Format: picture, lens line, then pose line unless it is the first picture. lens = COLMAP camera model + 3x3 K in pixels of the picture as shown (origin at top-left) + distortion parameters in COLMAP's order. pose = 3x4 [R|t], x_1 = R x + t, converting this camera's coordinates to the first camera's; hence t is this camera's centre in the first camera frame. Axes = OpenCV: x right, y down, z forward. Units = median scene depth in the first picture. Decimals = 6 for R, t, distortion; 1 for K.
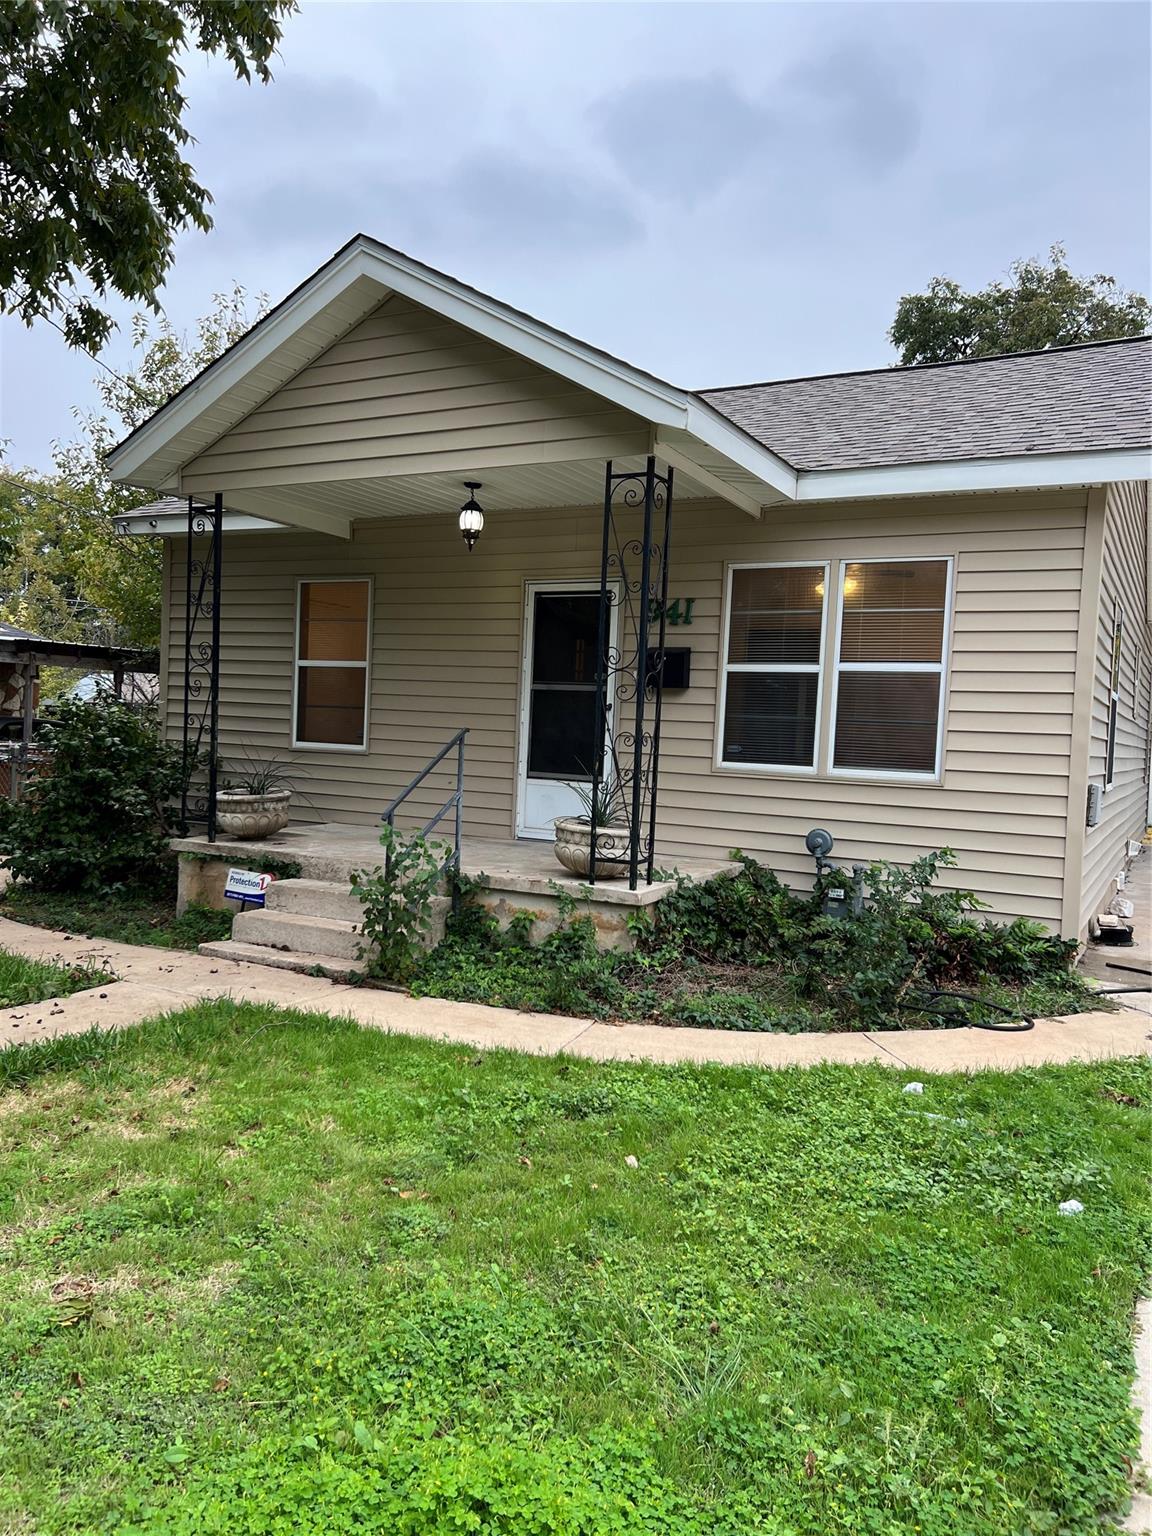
lens RADIAL K [[1144.9, 0, 576.0], [0, 1144.9, 768.0], [0, 0, 1]] dist [0.000699, -0.000553]
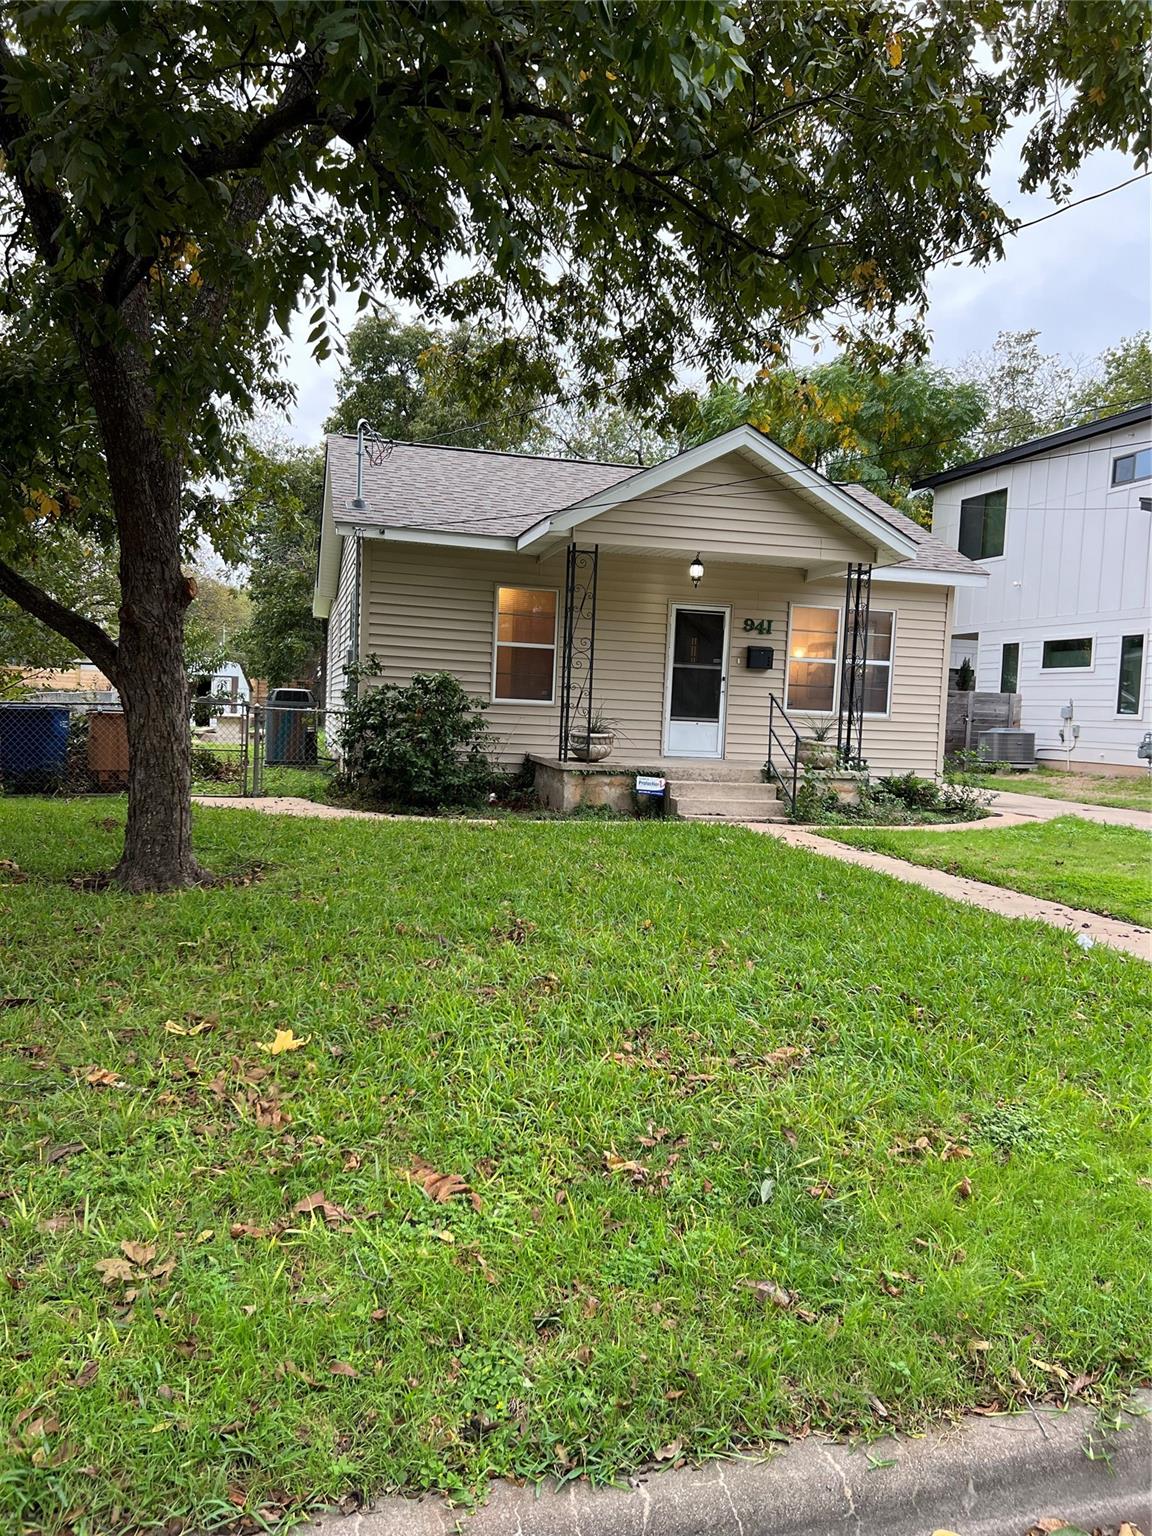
lens RADIAL K [[1169.6, 0, 553.8], [0, 1169.6, 770.8], [0, 0, 1]] dist [0.058670, -0.079981]
pose [[0.760629, -0.044362, 0.647669, -1.407268], [0.009139, 0.998295, 0.057646, -0.019365], [-0.649122, -0.037928, 0.759738, -0.210042]]
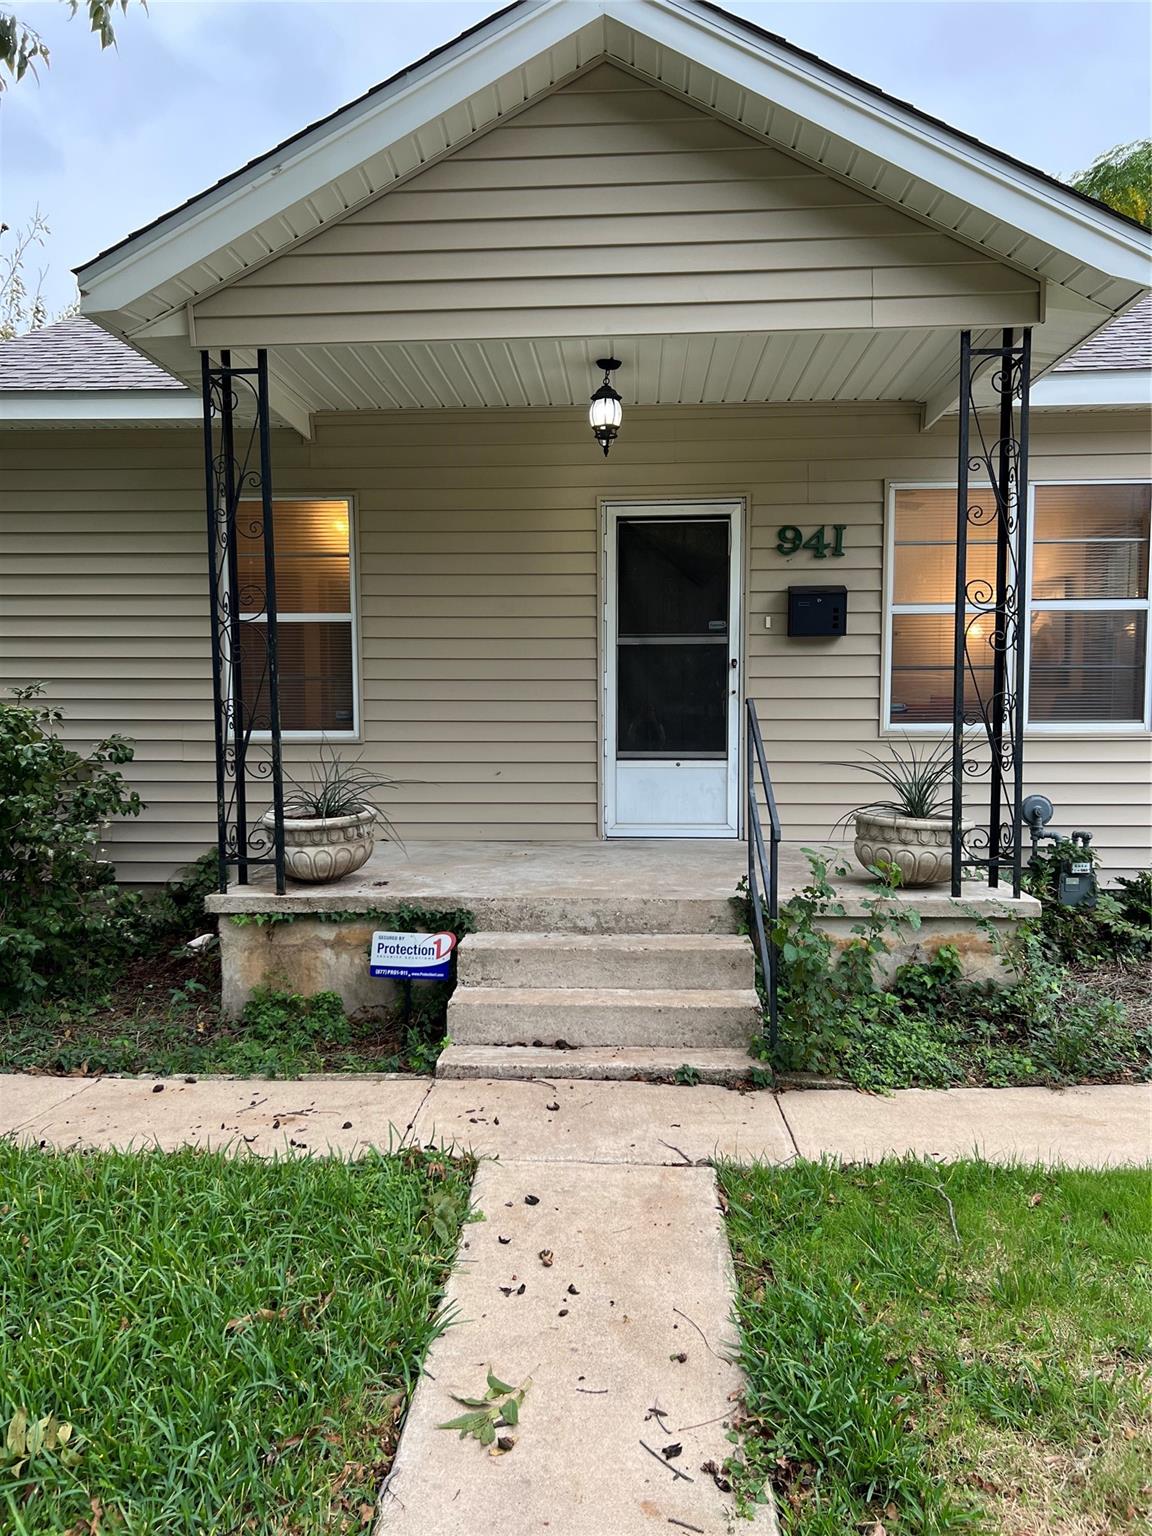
lens RADIAL K [[1169.6, 0, 553.8], [0, 1169.6, 770.8], [0, 0, 1]] dist [0.058670, -0.079981]
pose [[0.910159, -0.075352, 0.407348, -0.442784], [0.057884, 0.996804, 0.055059, -0.032733], [-0.410195, -0.026534, 0.911612, 0.325813]]
